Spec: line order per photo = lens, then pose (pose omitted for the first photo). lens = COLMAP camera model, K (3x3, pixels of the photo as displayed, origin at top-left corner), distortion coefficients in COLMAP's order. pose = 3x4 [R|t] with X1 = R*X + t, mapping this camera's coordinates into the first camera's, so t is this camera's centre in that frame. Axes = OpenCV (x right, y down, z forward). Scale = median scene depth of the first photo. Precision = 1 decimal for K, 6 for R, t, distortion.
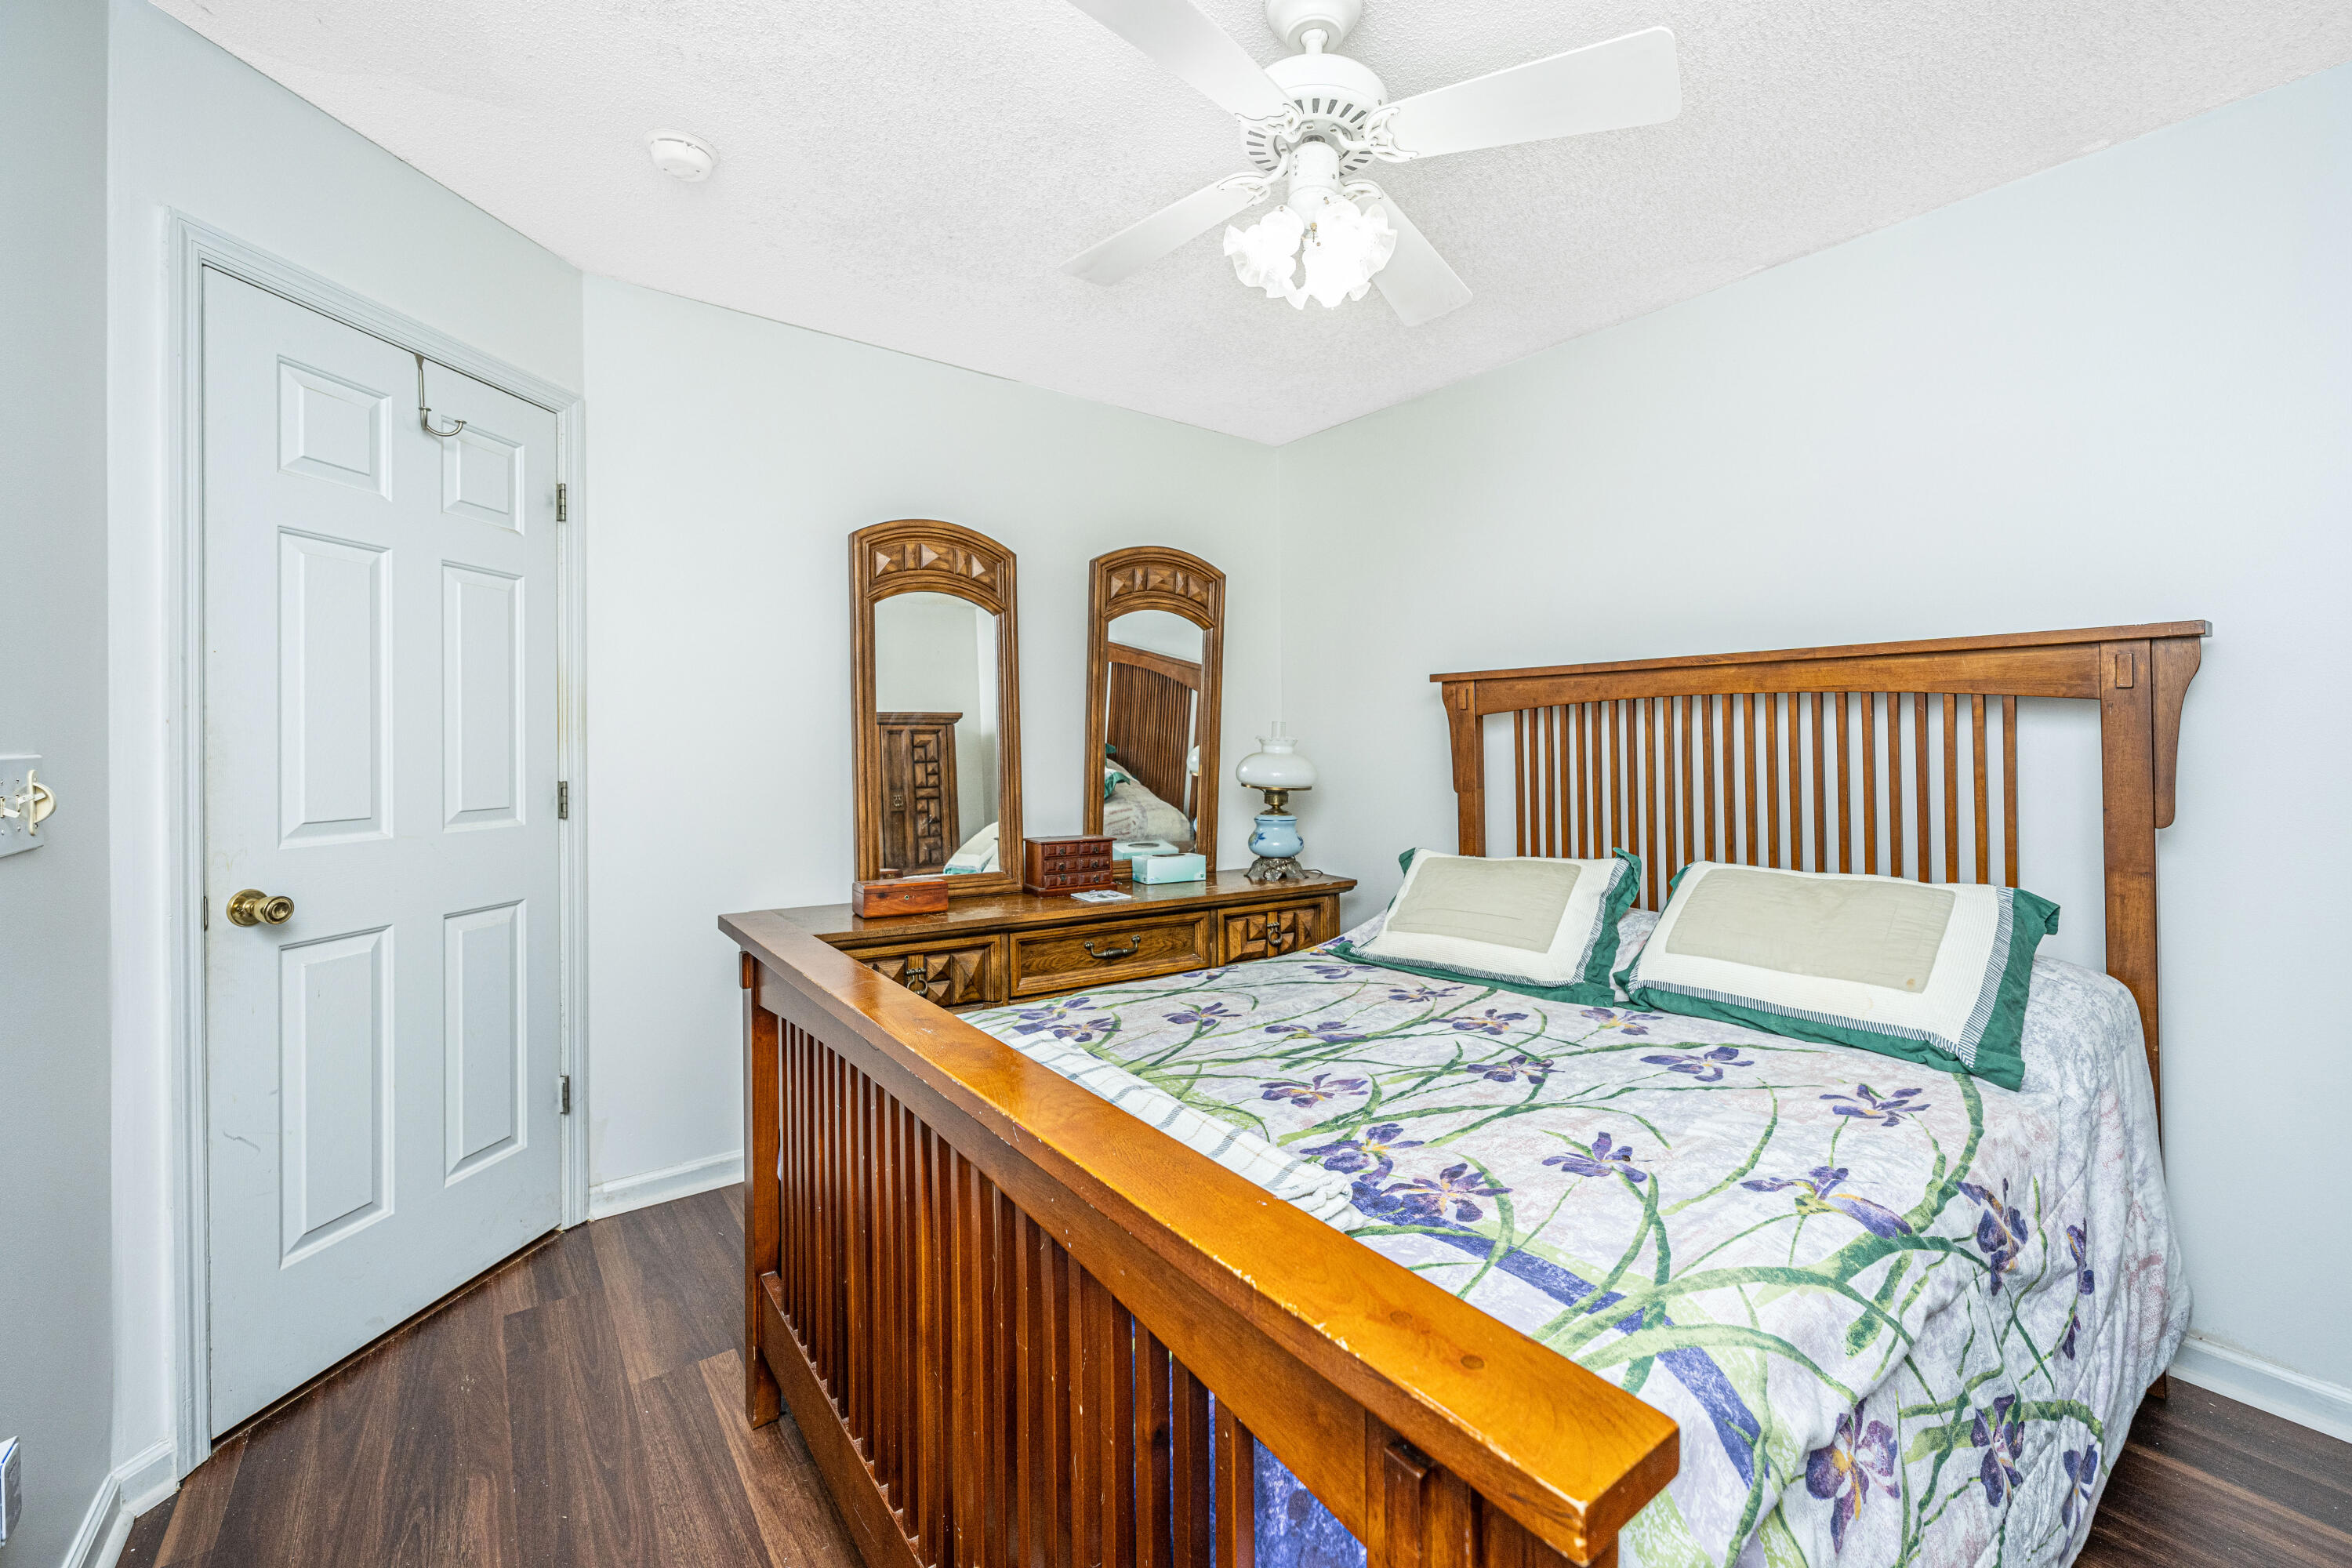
lens RADIAL K [[951.9, 0, 1223.5], [0, 951.9, 740.5], [0, 0, 1]] dist [-0.000805, 0.000051]
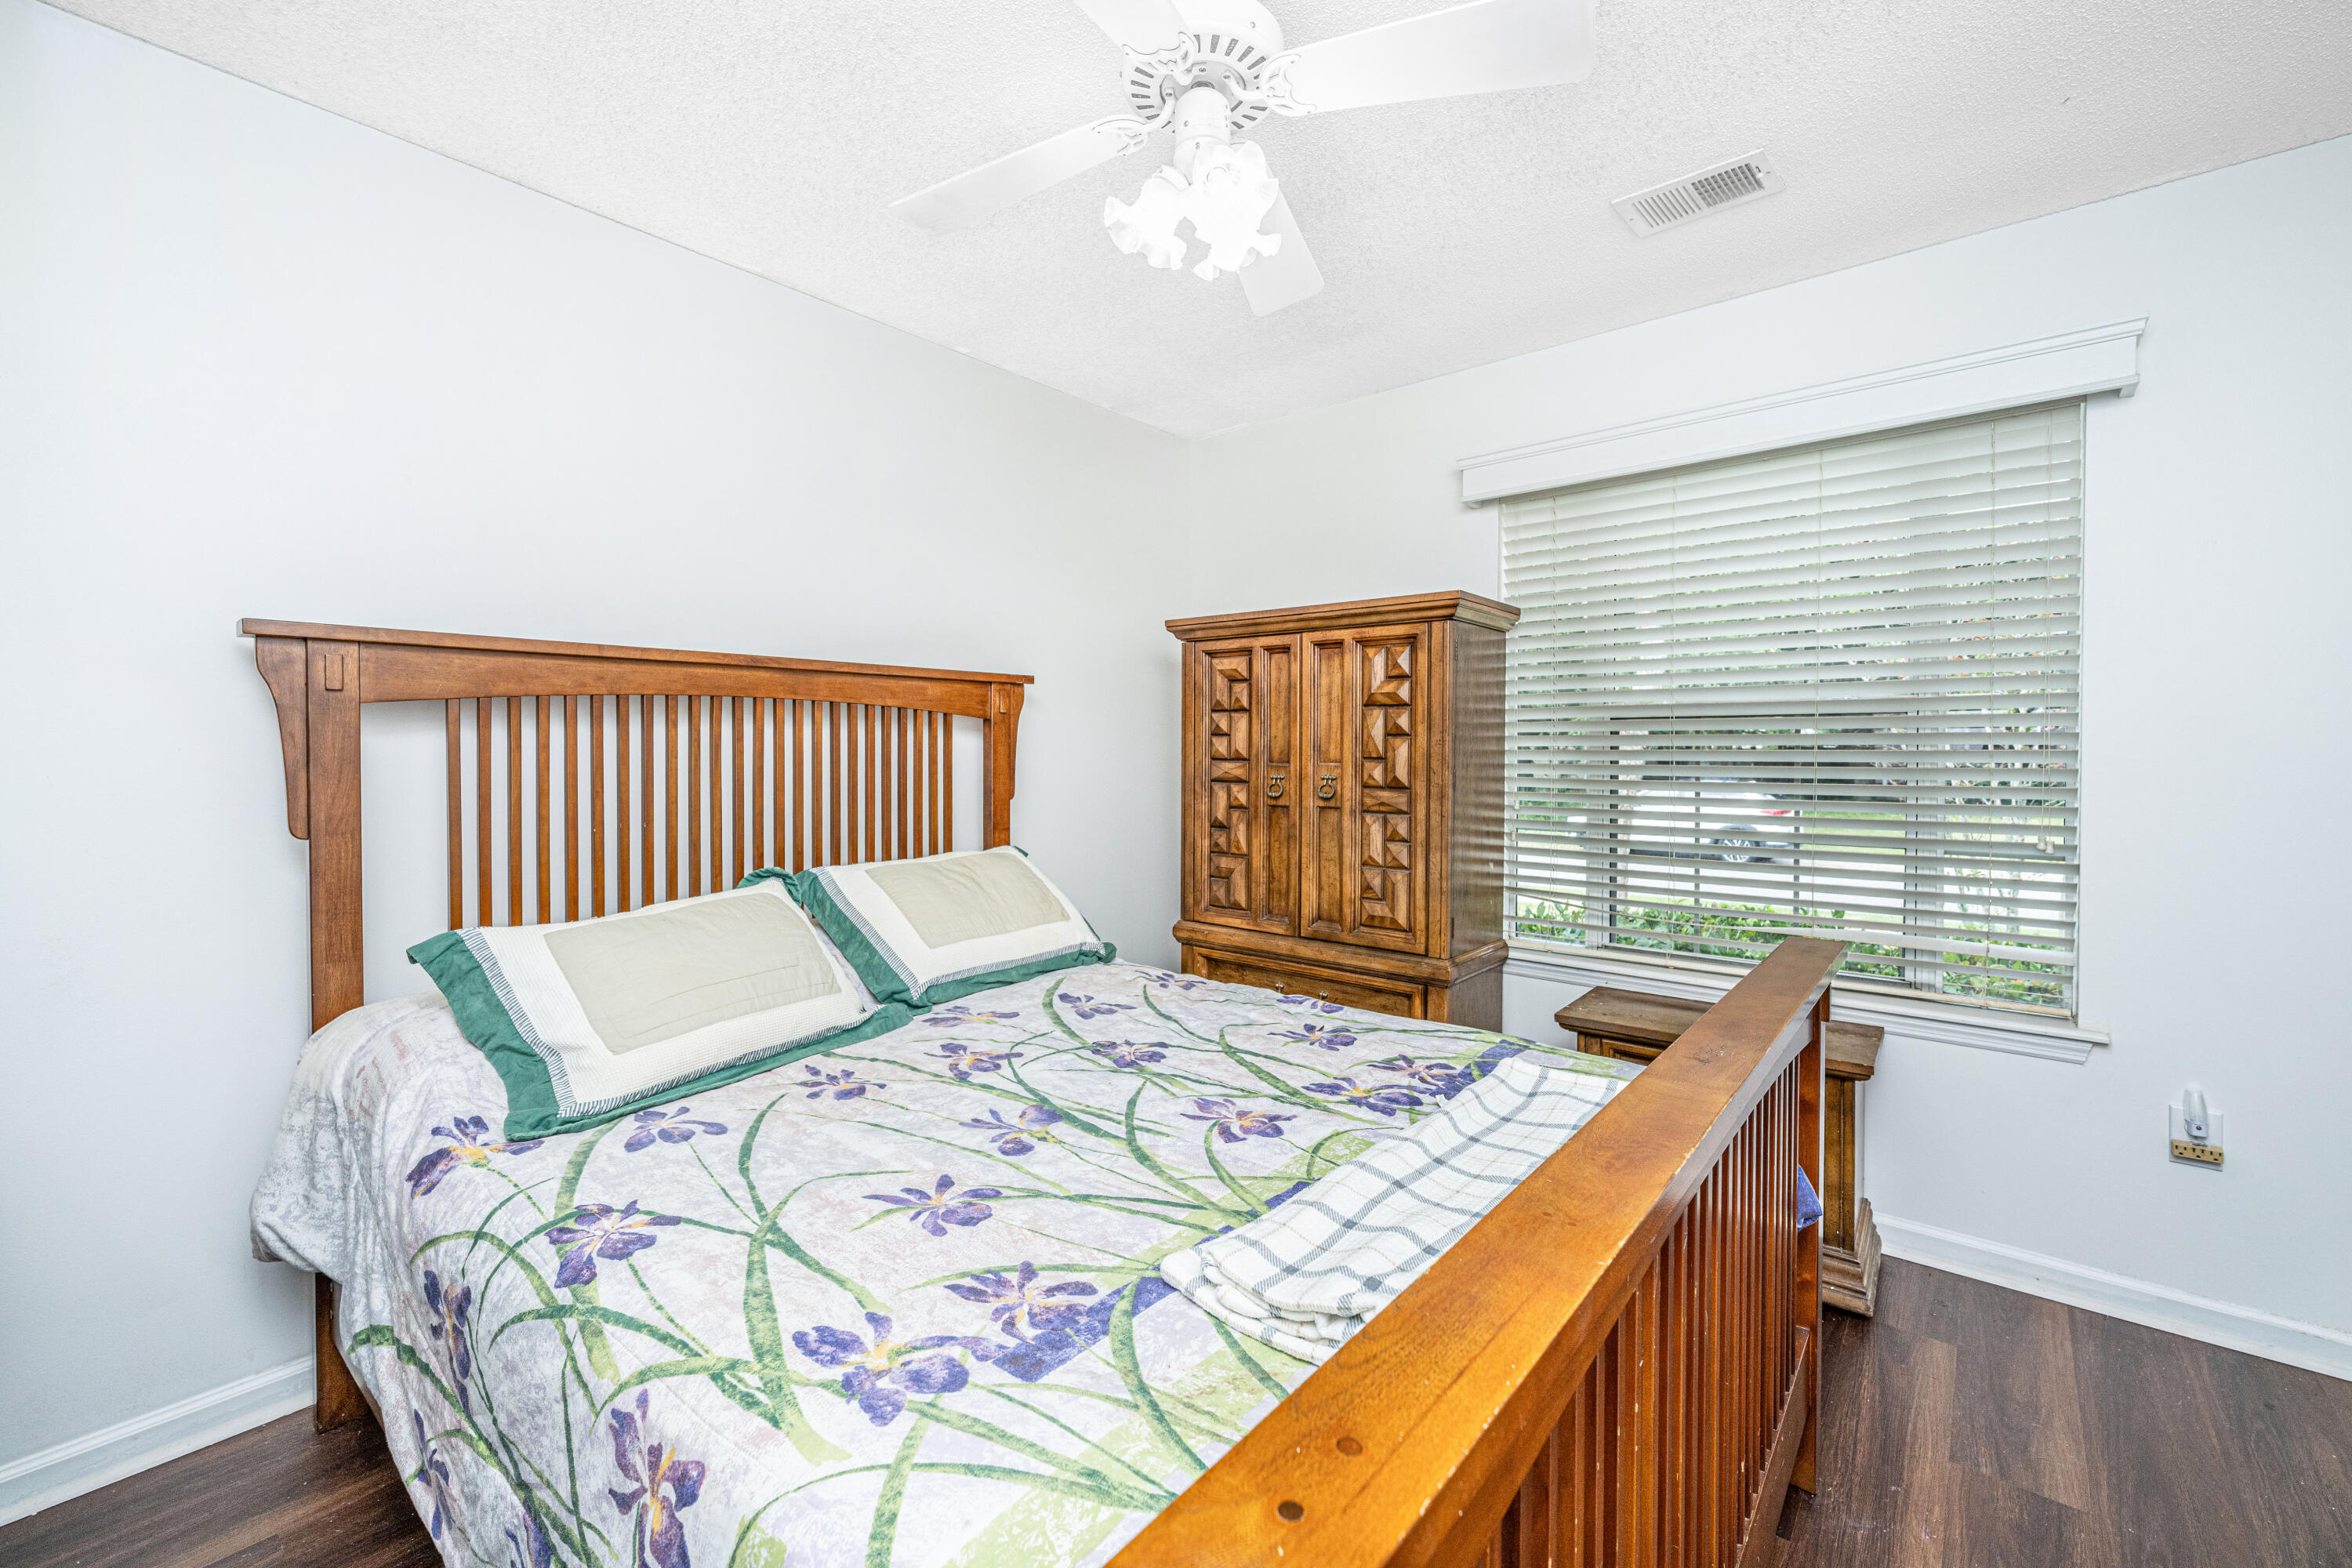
lens RADIAL K [[951.9, 0, 1190.2], [0, 951.9, 767.4], [0, 0, 1]] dist [-0.000805, 0.000051]
pose [[-0.190604, -0.026536, 0.981308, -0.823593], [-0.003759, 0.999647, 0.026302, -0.008448], [-0.981660, 0.001324, -0.190636, 1.228766]]
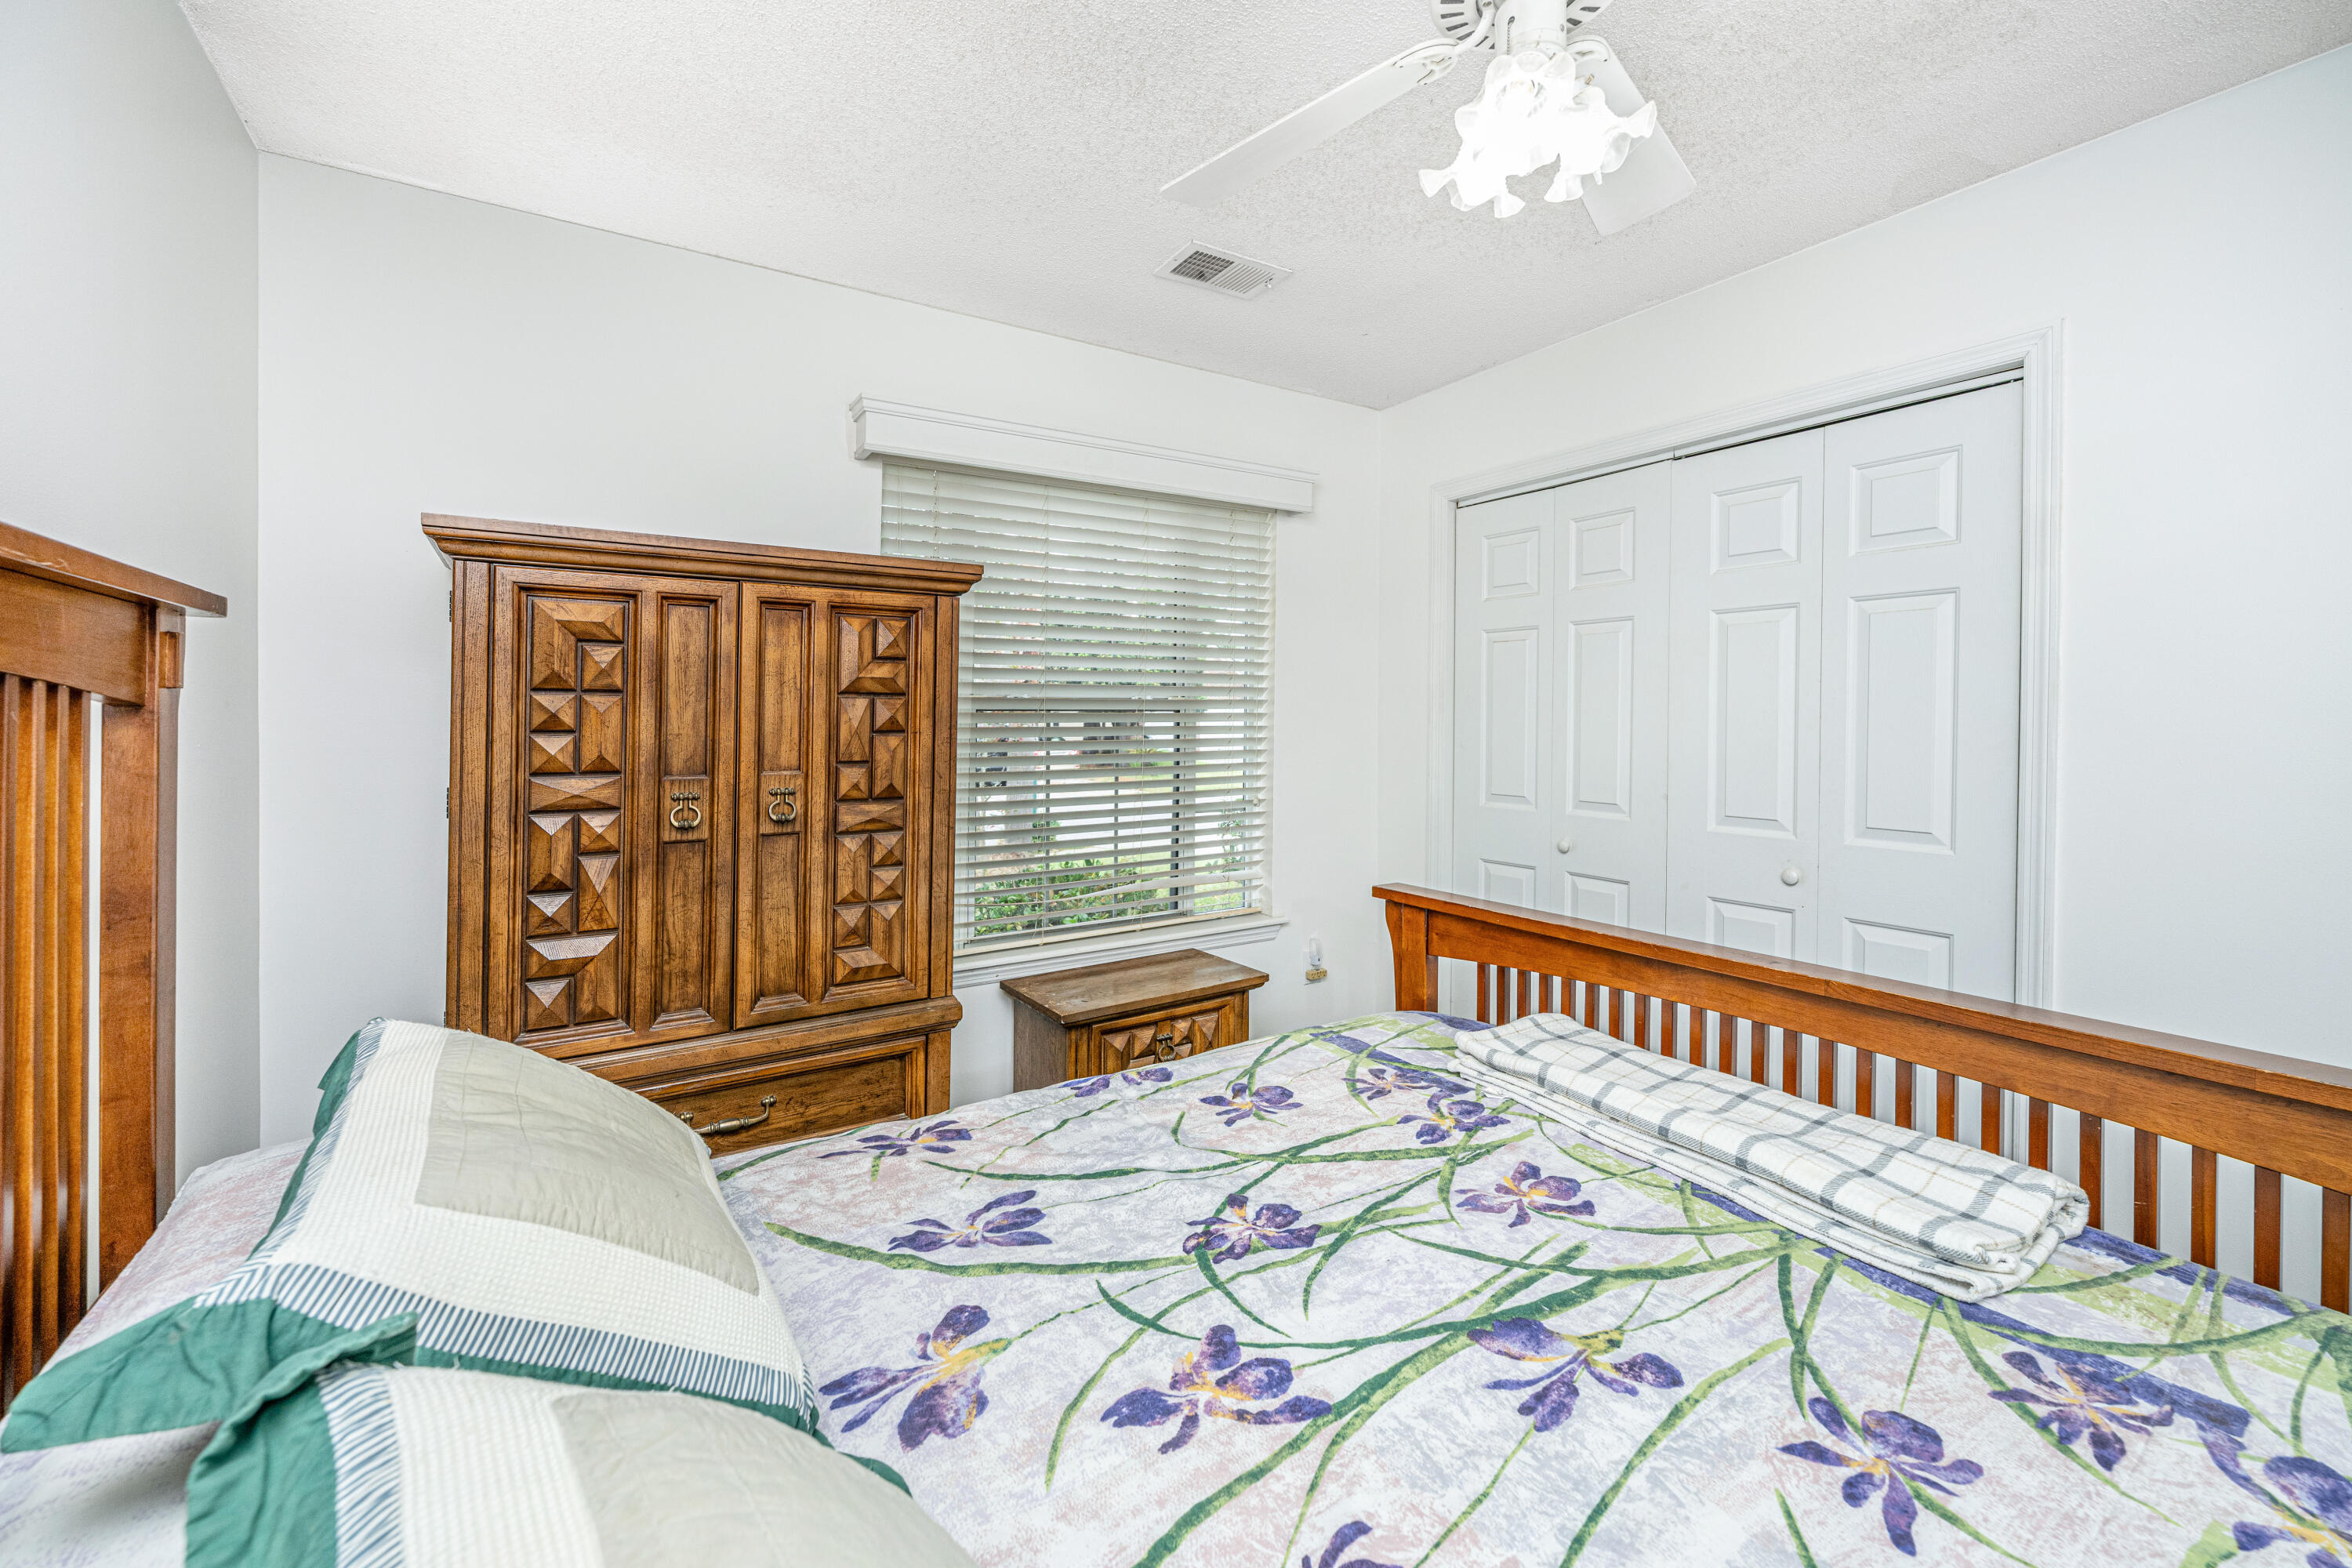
lens RADIAL K [[951.9, 0, 1139.1], [0, 951.9, 706.9], [0, 0, 1]] dist [-0.000805, 0.000051]
pose [[-0.991100, -0.005959, 0.132989, 0.319338], [-0.006983, 0.999949, -0.007238, -0.052064], [-0.132940, -0.008103, -0.991091, 1.876260]]
